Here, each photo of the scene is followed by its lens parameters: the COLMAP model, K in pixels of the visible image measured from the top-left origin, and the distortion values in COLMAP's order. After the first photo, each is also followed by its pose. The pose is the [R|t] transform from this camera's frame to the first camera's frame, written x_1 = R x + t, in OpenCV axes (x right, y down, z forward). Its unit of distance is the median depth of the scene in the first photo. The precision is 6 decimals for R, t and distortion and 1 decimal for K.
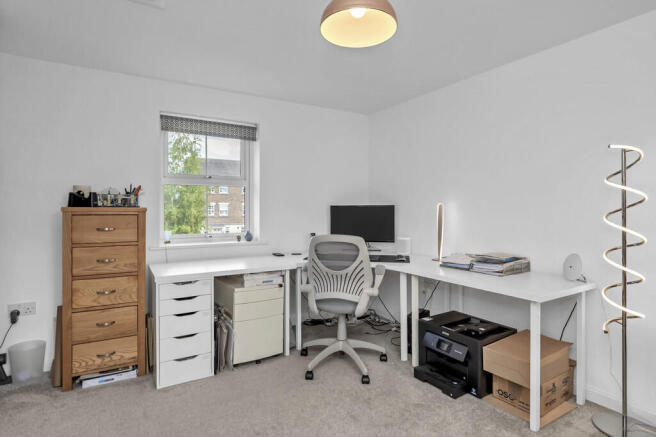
lens RADIAL K [[354.6, 0, 327.5], [0, 354.6, 204.6], [0, 0, 1]] dist [0.000974, 0.000374]
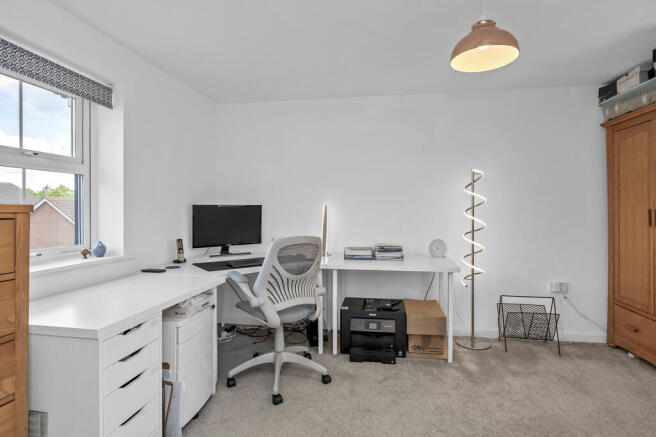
lens RADIAL K [[351.0, 0, 328.2], [0, 351.0, 210.2], [0, 0, 1]] dist [-0.000613, 0.000192]
pose [[0.655543, -0.003630, 0.755149, -0.589489], [-0.003112, 0.999967, 0.007508, 0.011639], [-0.755151, -0.007272, 0.655511, 0.333192]]
